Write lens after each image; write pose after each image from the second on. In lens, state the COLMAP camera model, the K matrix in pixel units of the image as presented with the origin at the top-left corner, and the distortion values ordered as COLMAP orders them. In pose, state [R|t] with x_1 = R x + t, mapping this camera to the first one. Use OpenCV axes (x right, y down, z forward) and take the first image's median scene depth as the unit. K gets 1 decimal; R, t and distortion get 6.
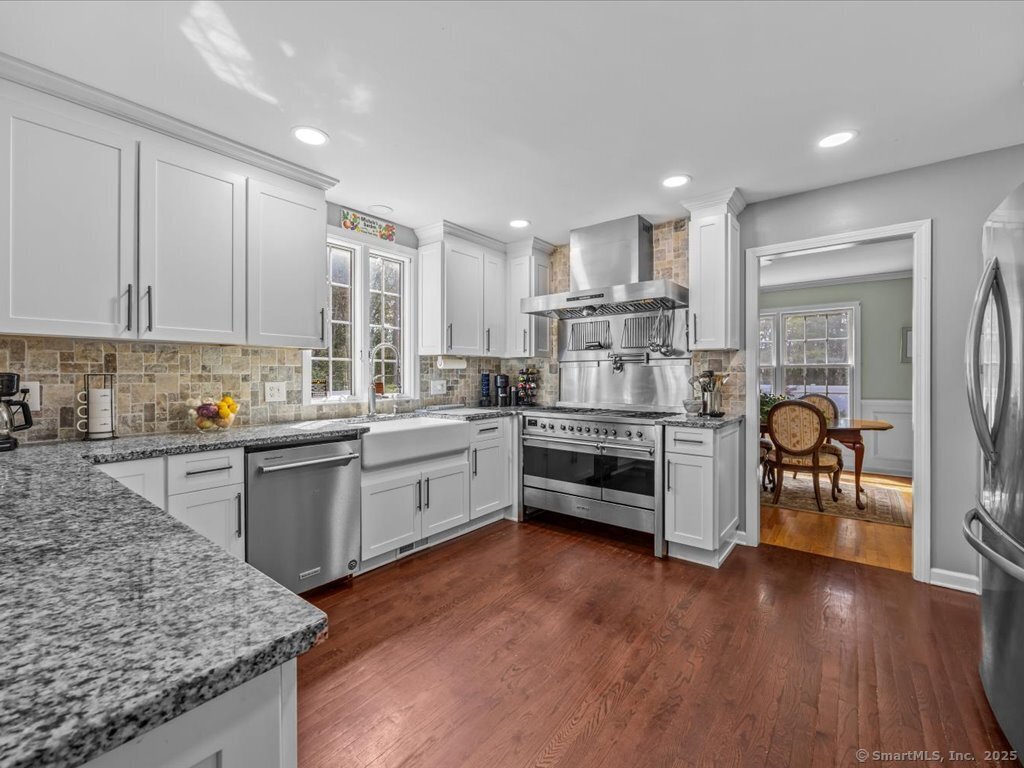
lens RADIAL K [[438.3, 0, 503.9], [0, 438.3, 376.2], [0, 0, 1]] dist [-0.000243, -0.000052]
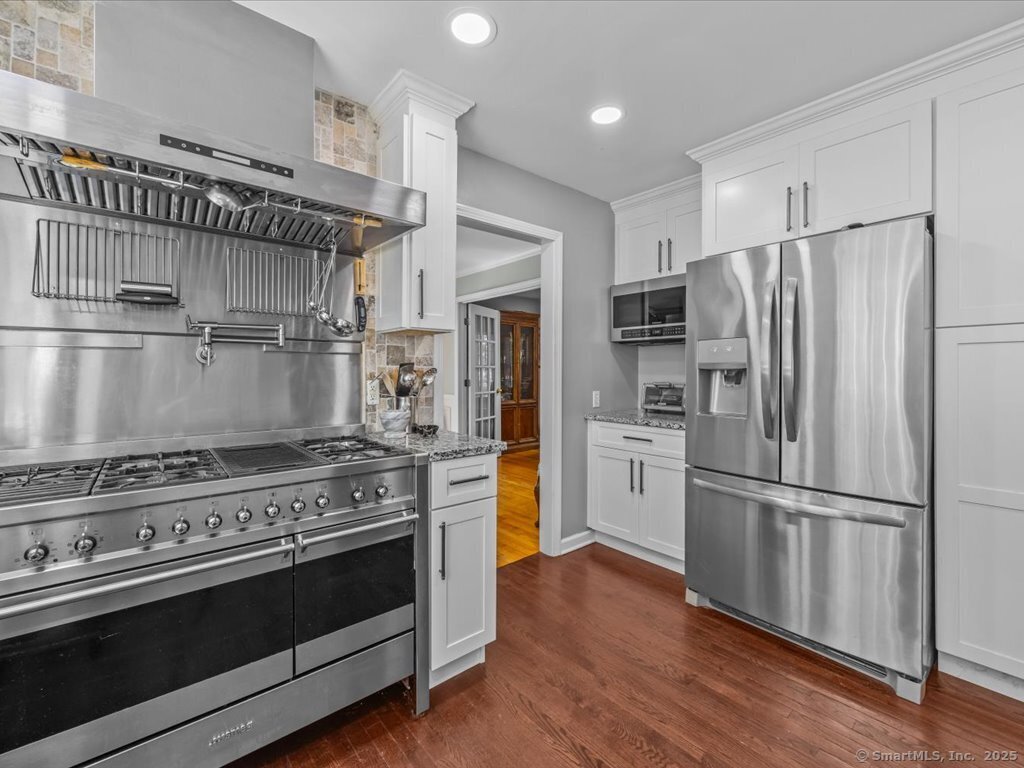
lens RADIAL K [[438.3, 0, 503.9], [0, 438.3, 376.2], [0, 0, 1]] dist [-0.000243, -0.000052]
pose [[0.200167, -0.008946, 0.979721, -0.146538], [-0.002075, 0.999952, 0.009555, -0.000224], [-0.979760, -0.003945, 0.200139, 0.784036]]
